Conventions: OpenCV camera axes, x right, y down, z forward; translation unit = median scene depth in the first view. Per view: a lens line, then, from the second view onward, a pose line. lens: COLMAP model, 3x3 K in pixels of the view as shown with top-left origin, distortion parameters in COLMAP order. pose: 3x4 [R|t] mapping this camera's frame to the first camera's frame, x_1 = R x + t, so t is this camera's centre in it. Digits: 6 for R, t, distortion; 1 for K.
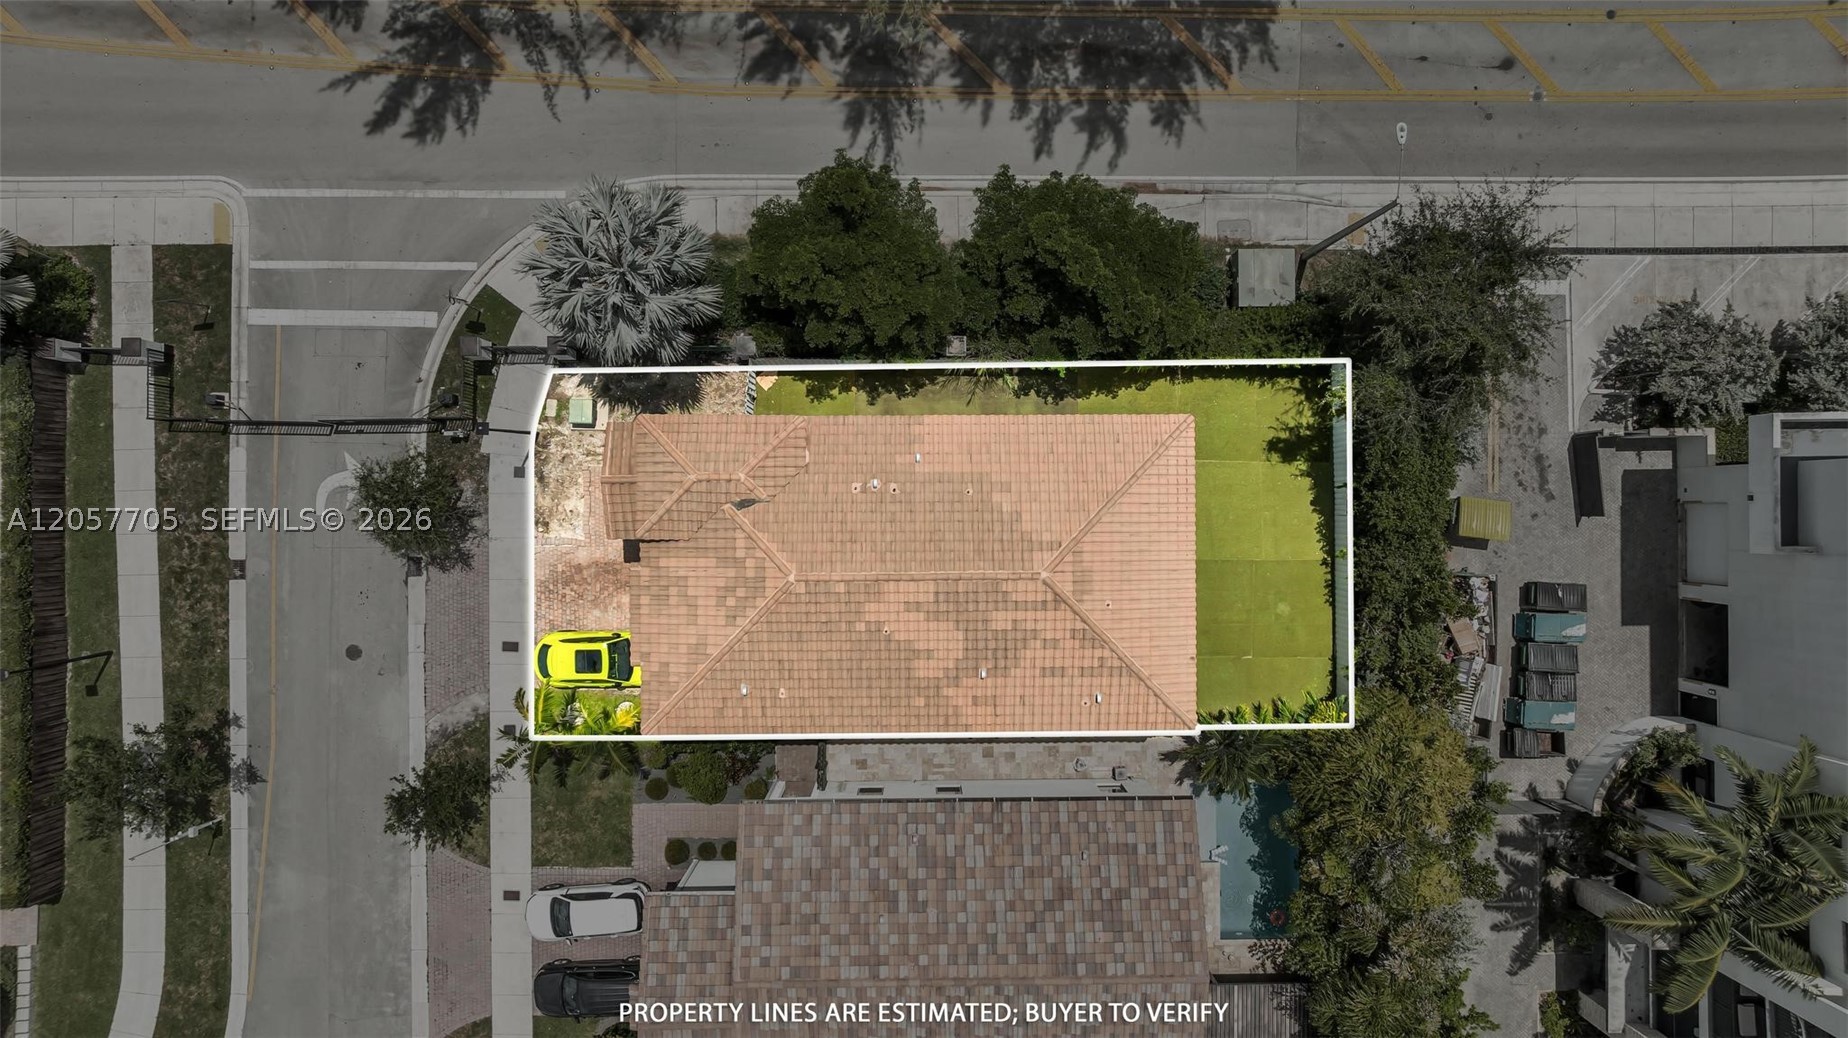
lens RADIAL K [[1273.4, 0, 915.5], [0, 1273.4, 507.3], [0, 0, 1]] dist [-0.005303, -0.000685]
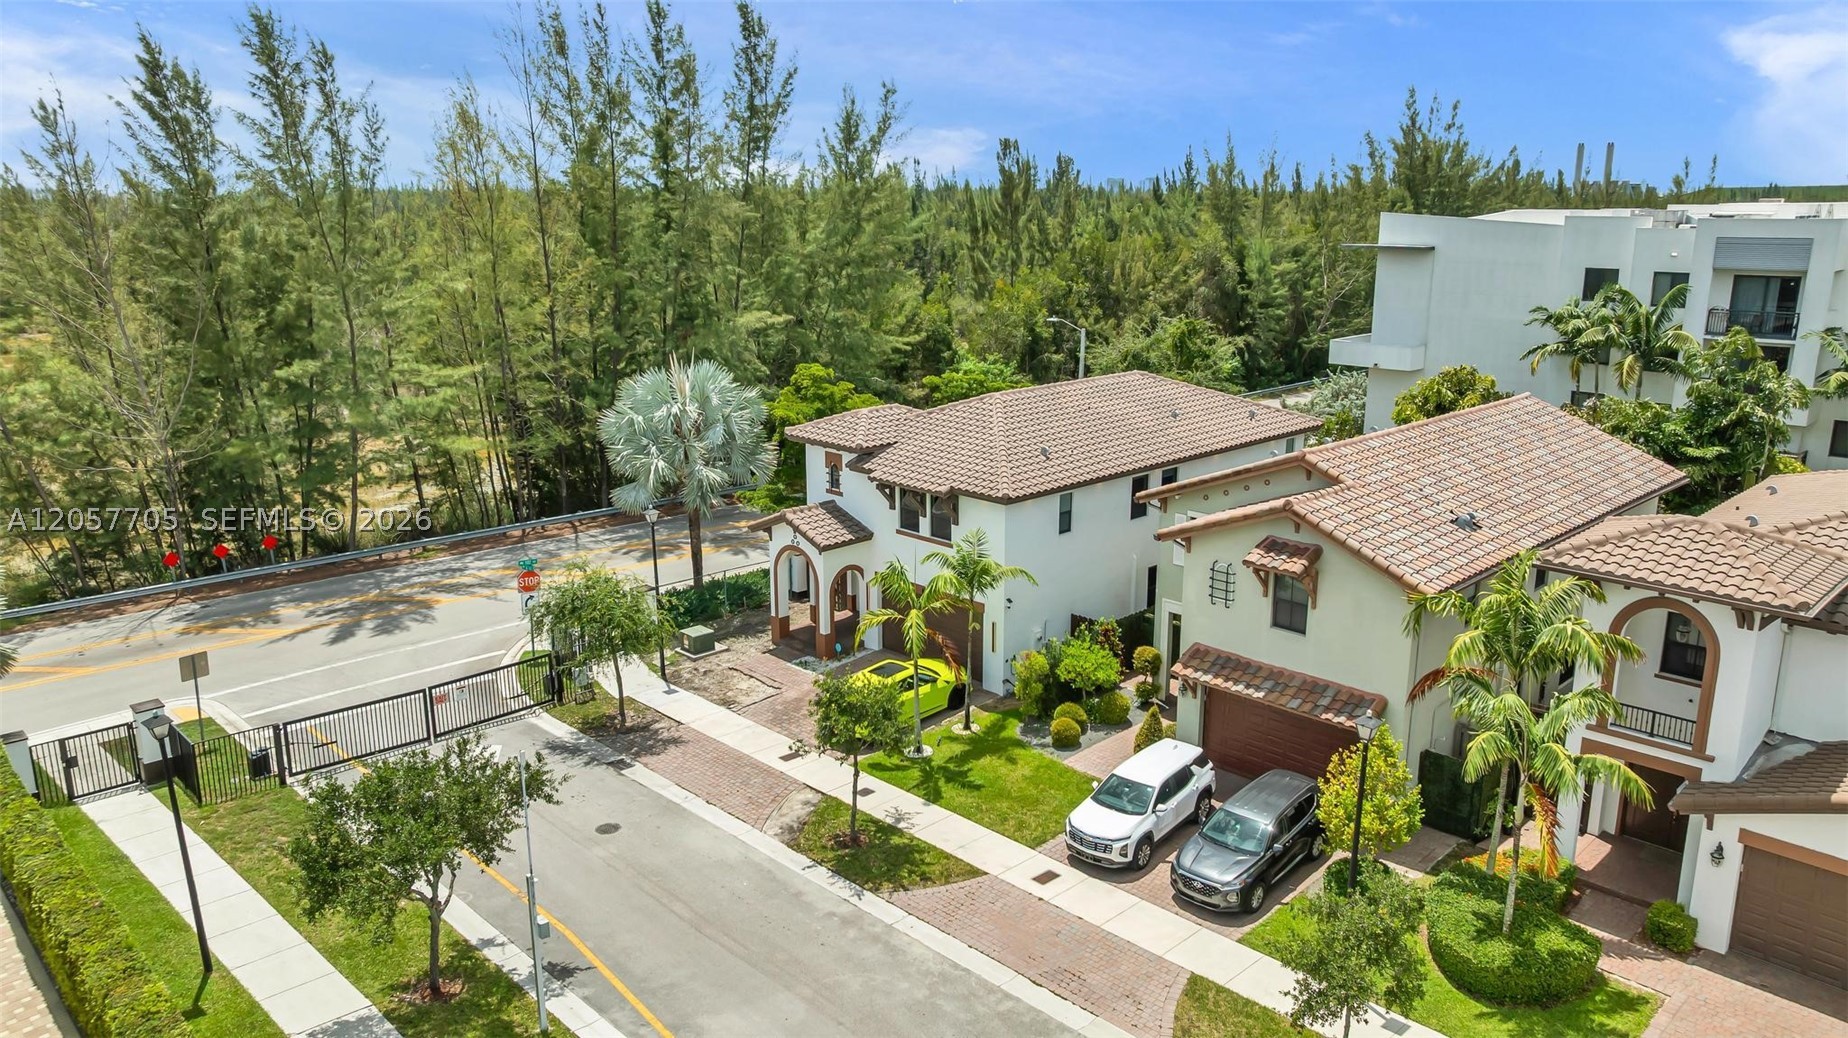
lens RADIAL K [[1273.4, 0, 915.5], [0, 1273.4, 507.3], [0, 0, 1]] dist [-0.005303, -0.000685]
pose [[0.725493, -0.187958, 0.662066, -0.722565], [0.688148, 0.183335, -0.702026, 0.645938], [0.010571, 0.964915, 0.262351, 0.663537]]
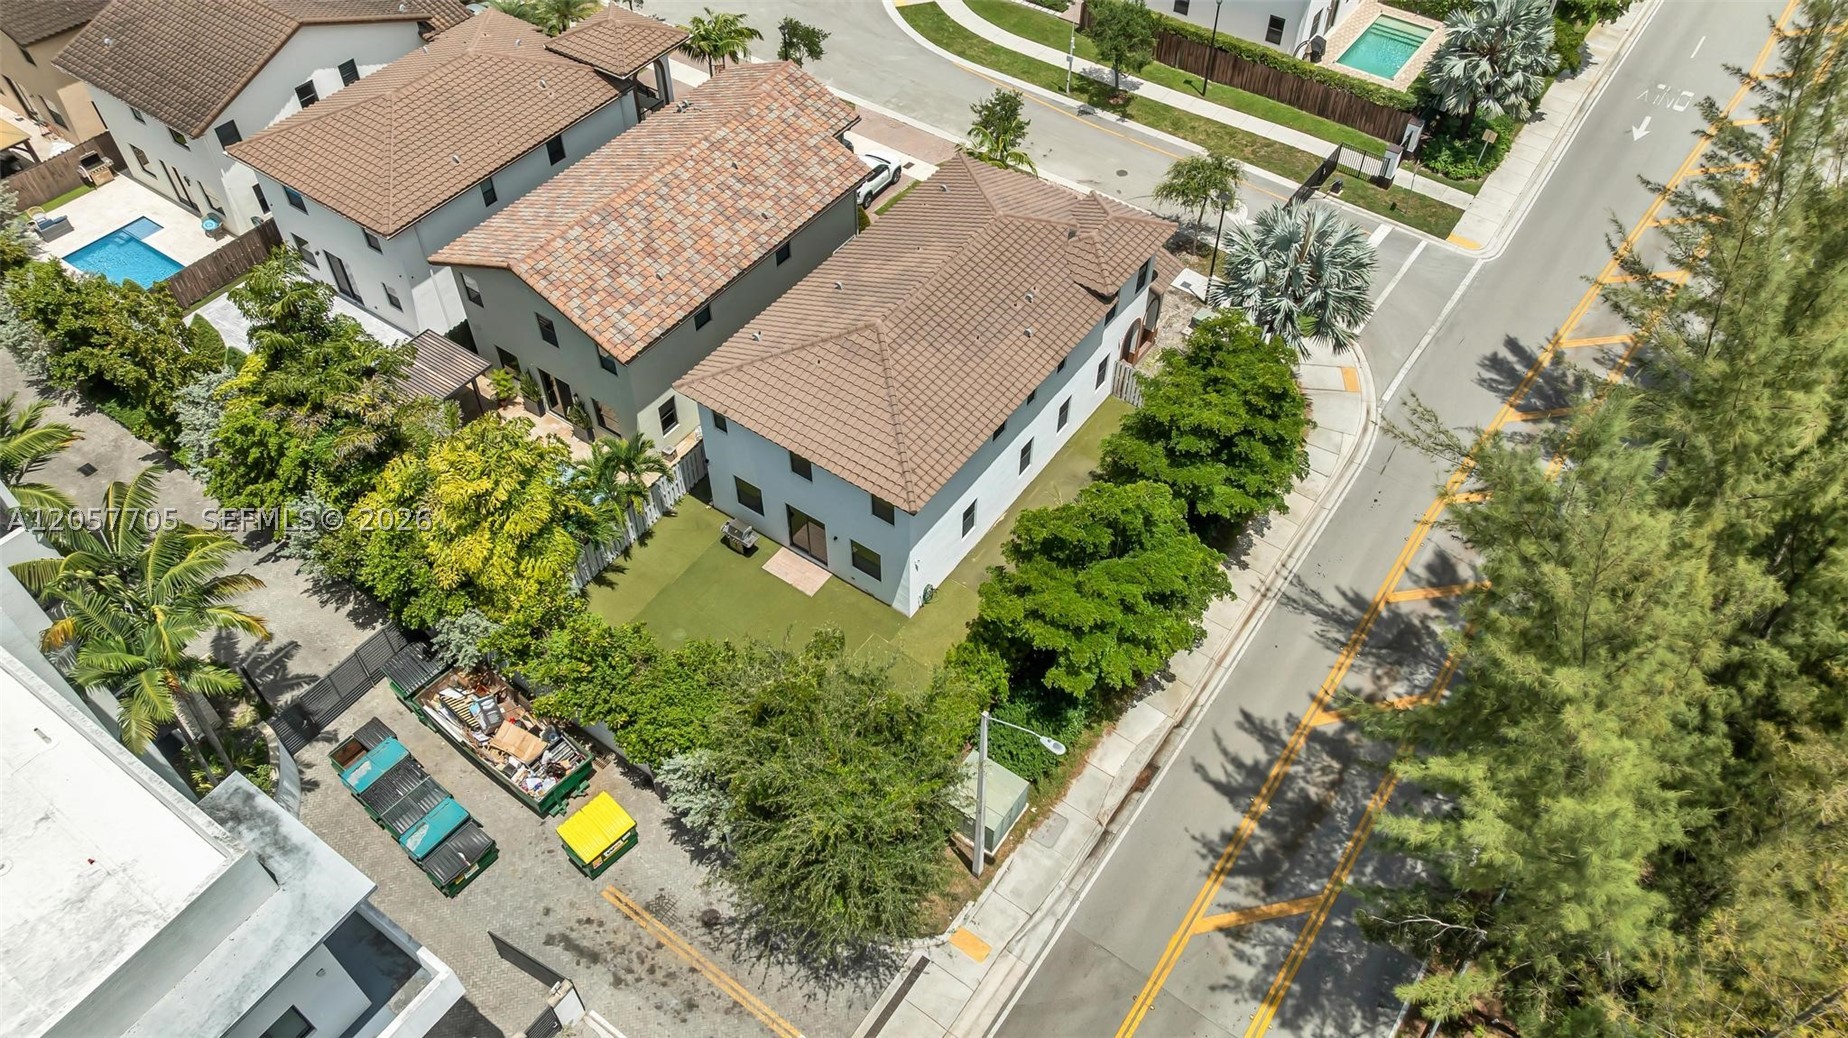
lens RADIAL K [[1273.4, 0, 915.5], [0, 1273.4, 507.3], [0, 0, 1]] dist [-0.005303, -0.000685]
pose [[-0.580356, 0.583394, -0.568189, 0.672540], [-0.814277, -0.425826, 0.394493, -0.393560], [-0.011805, 0.691610, 0.722175, 0.259619]]
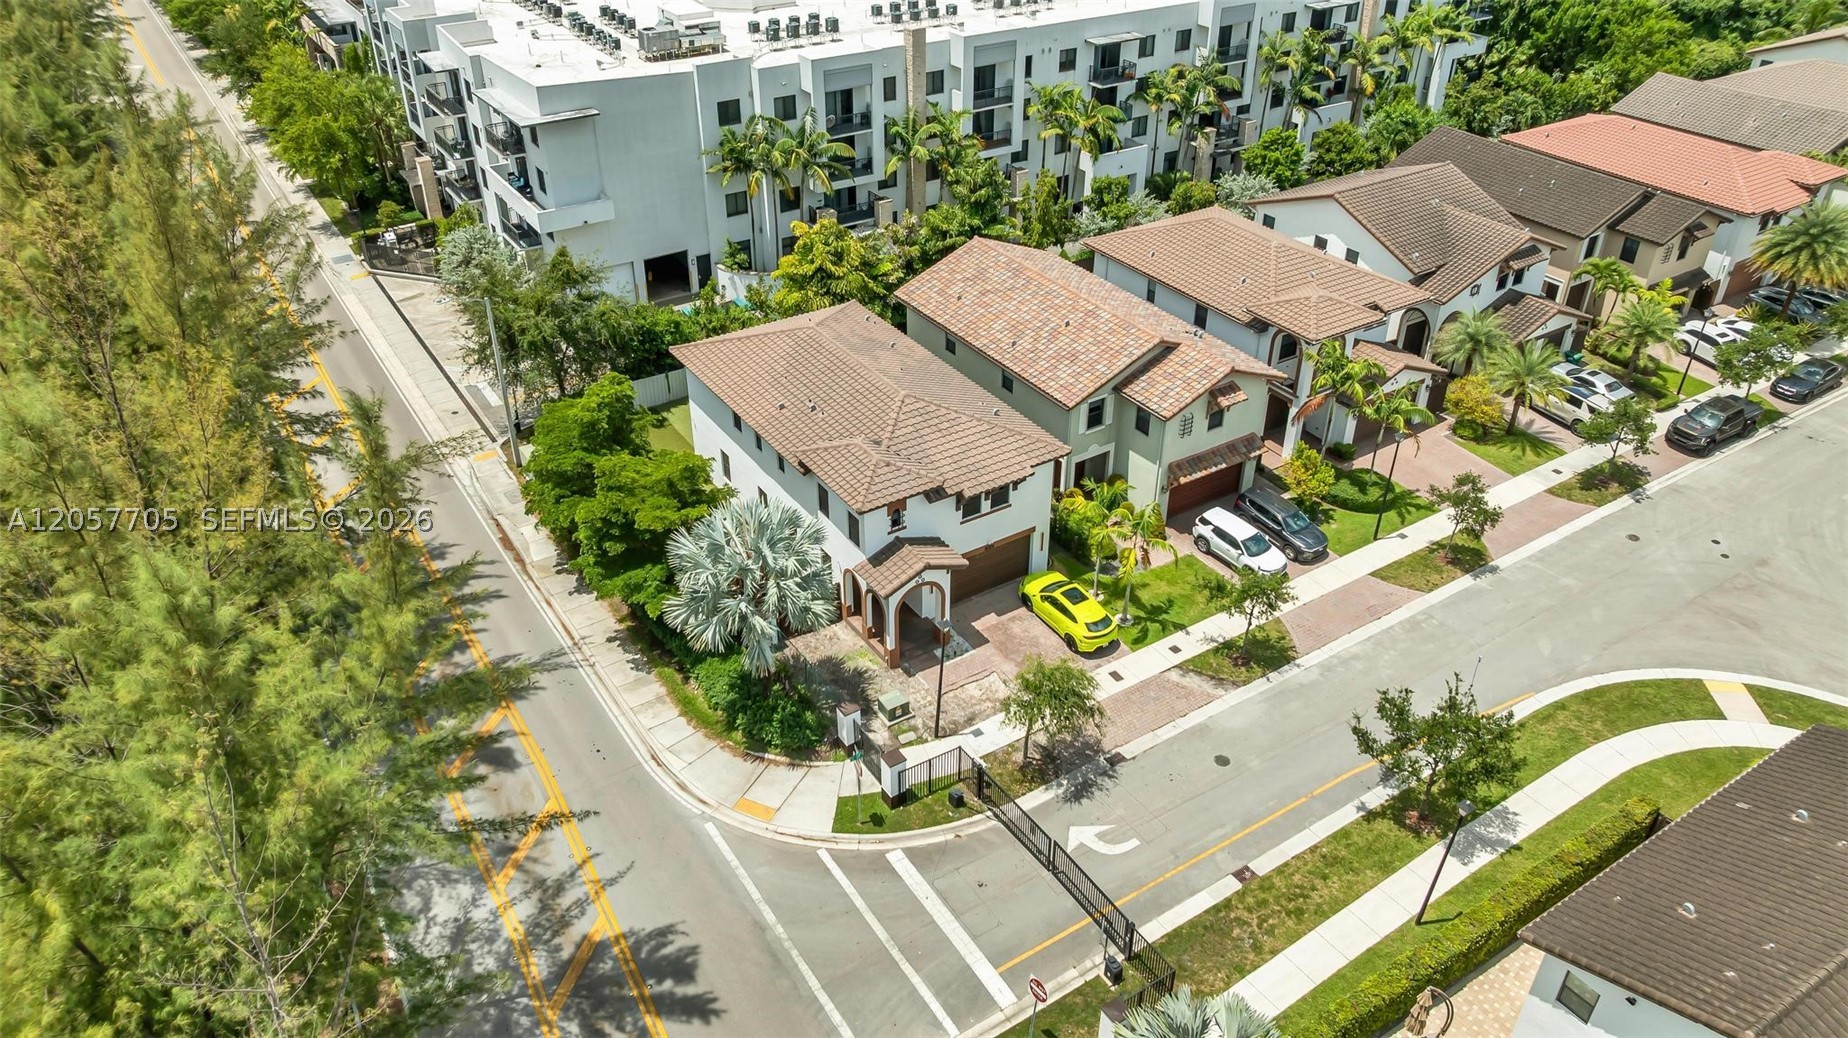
lens RADIAL K [[1242.3, 0, 902.7], [0, 1242.3, 583.3], [0, 0, 1]] dist [0.000098, -0.001139]
pose [[-0.528210, -0.518118, 0.672716, -0.880372], [0.848891, -0.304091, 0.432333, -0.467943], [-0.019432, 0.799426, 0.600450, 0.311527]]
